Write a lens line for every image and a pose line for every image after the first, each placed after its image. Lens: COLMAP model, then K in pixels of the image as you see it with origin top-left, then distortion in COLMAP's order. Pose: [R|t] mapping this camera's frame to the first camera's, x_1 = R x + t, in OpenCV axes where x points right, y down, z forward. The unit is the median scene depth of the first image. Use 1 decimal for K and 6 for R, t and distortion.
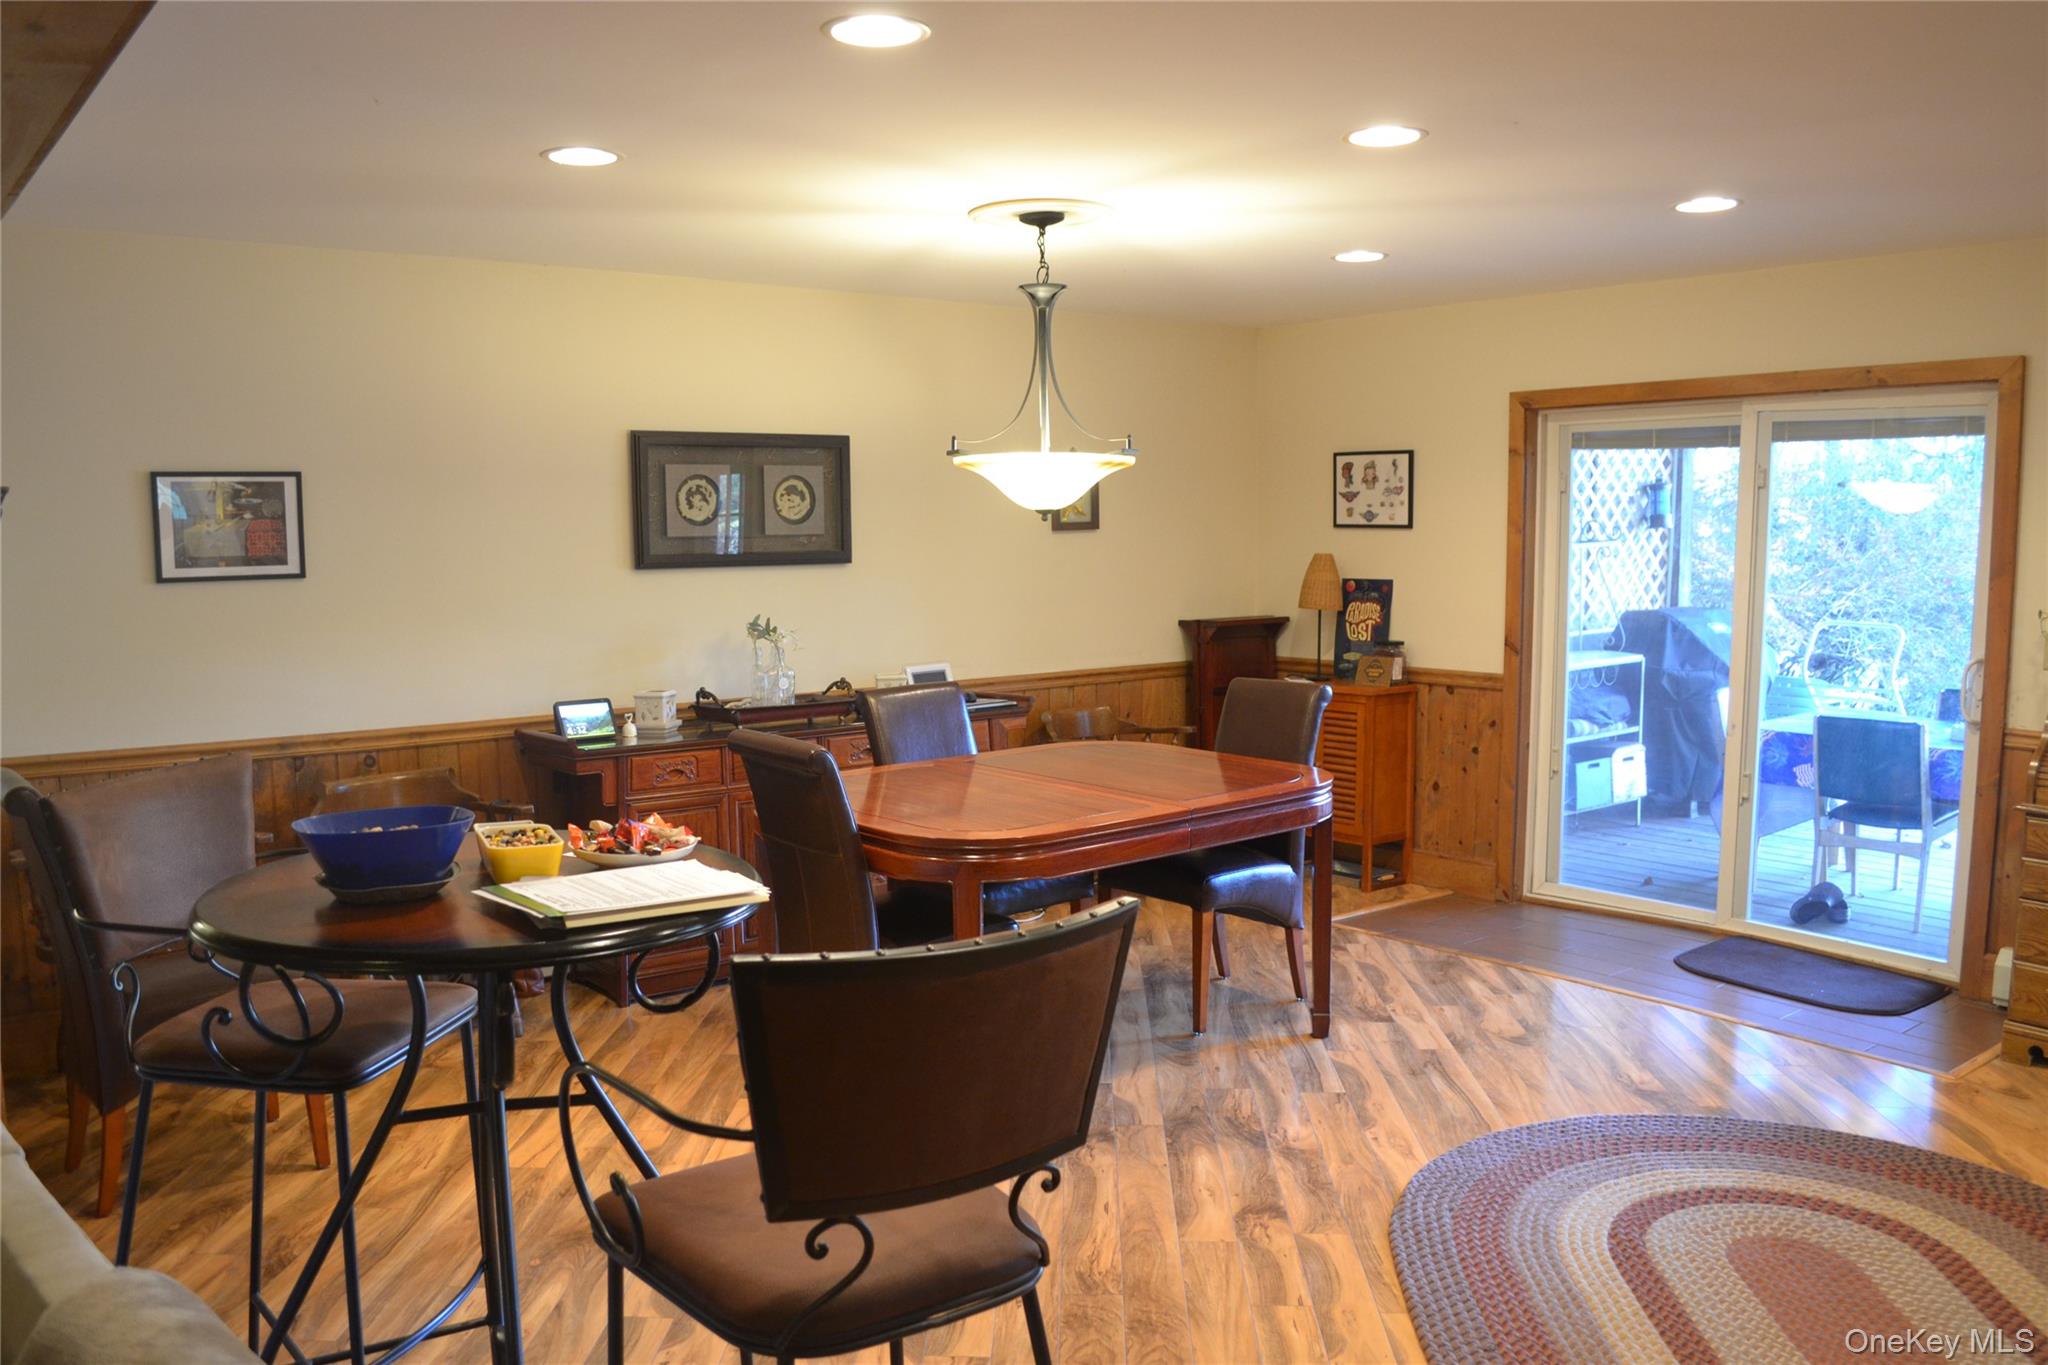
lens RADIAL K [[1591.1, 0, 1020.9], [0, 1591.1, 687.3], [0, 0, 1]] dist [-0.090663, -0.001267]
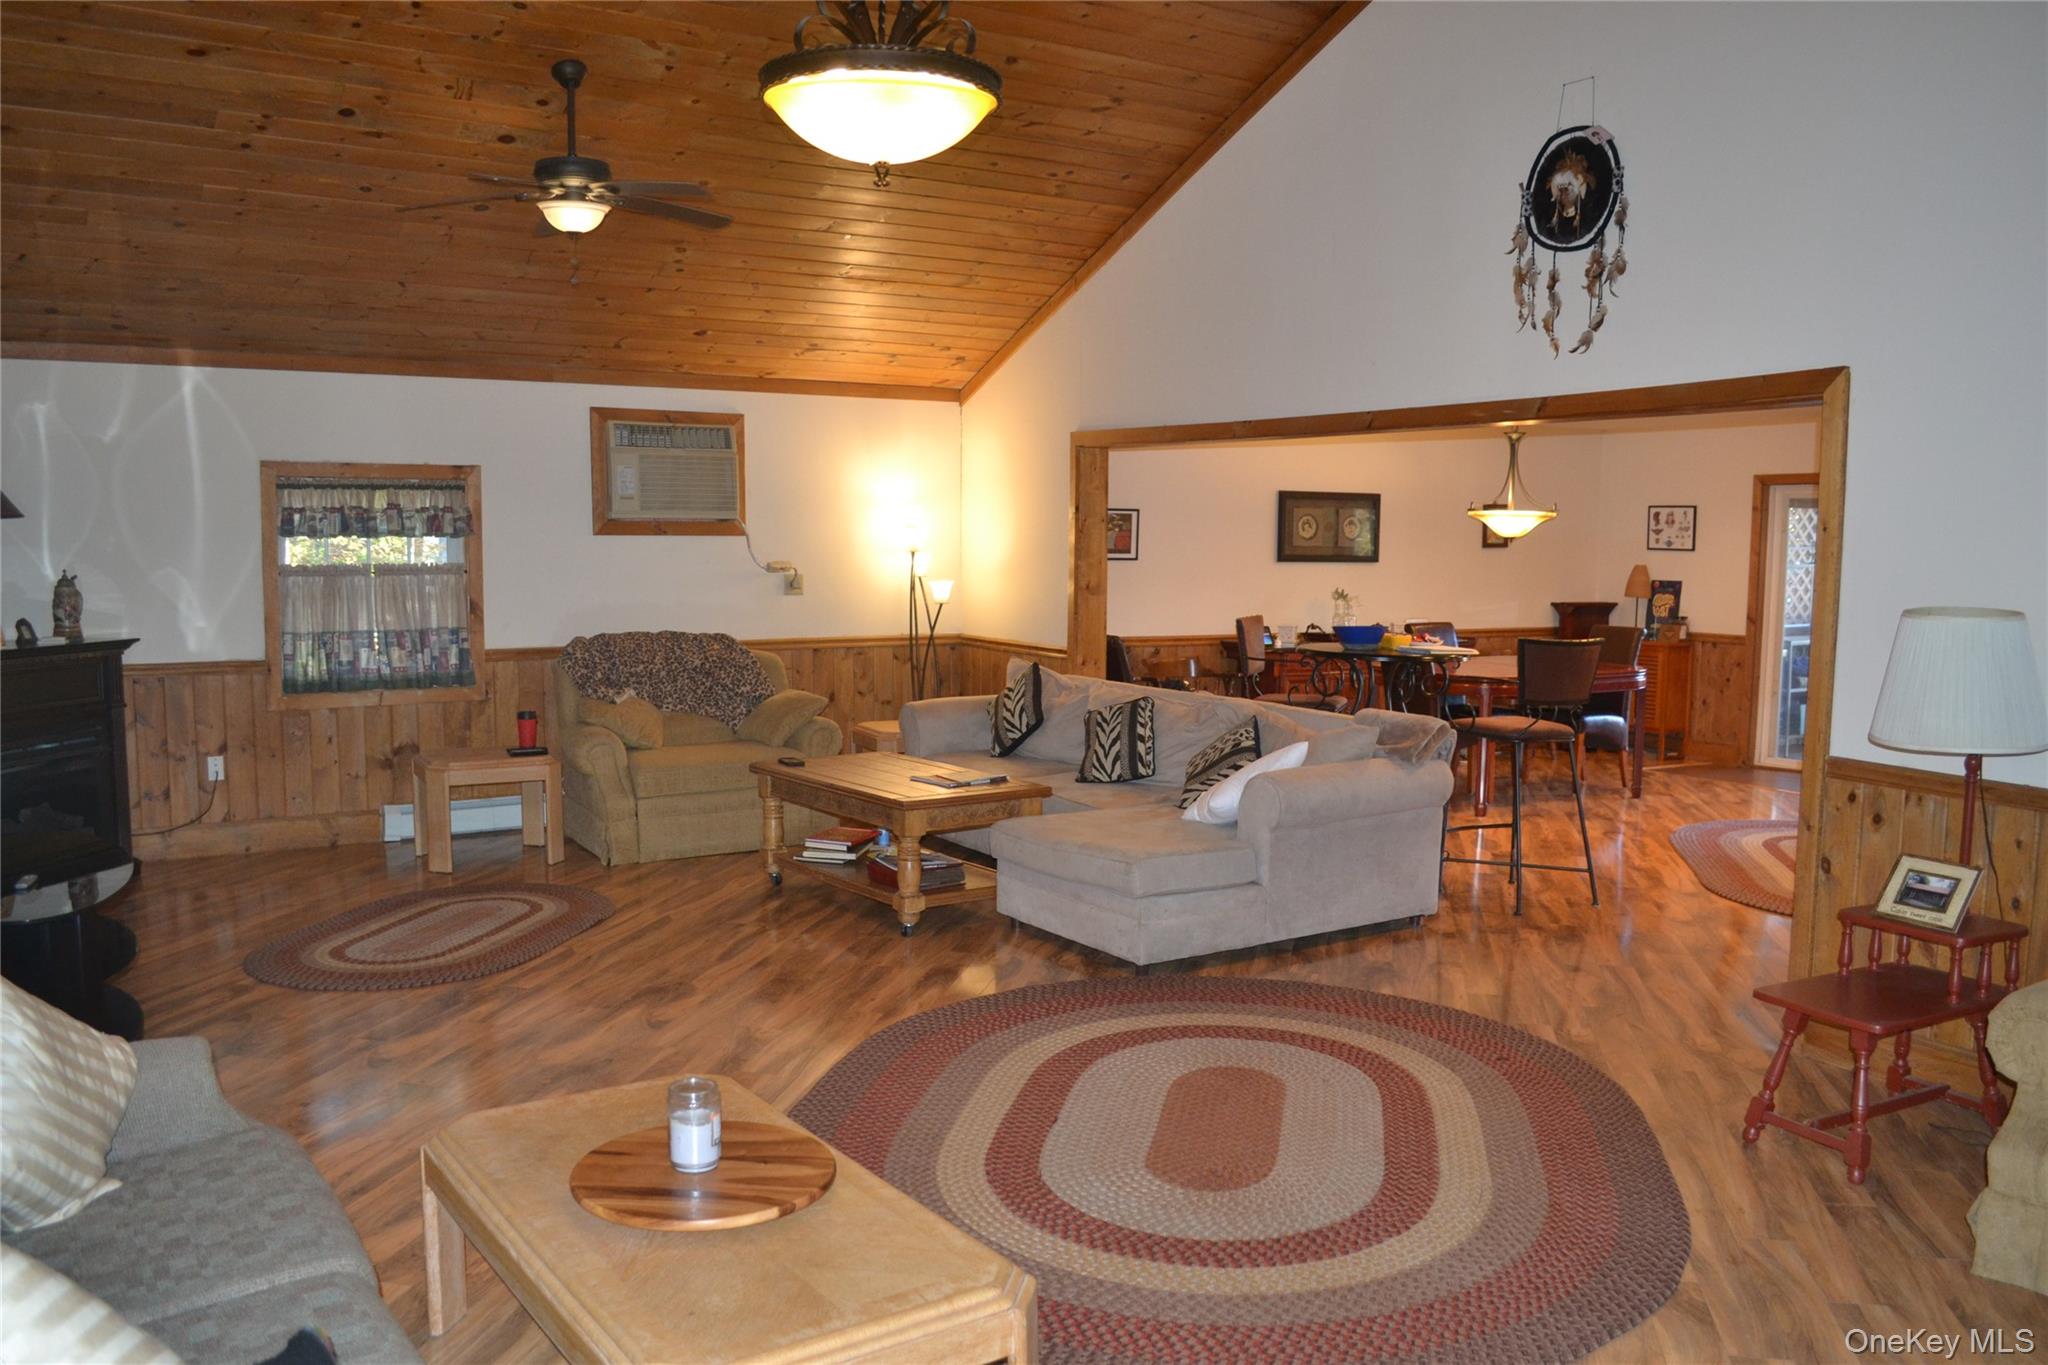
lens RADIAL K [[1591.1, 0, 1025.6], [0, 1591.1, 683.3], [0, 0, 1]] dist [-0.090663, -0.001267]
pose [[0.984764, 0.034537, -0.170432, -0.177927], [-0.036428, 0.999304, -0.007983, 0.085191], [0.170037, 0.014070, 0.985337, -0.815234]]
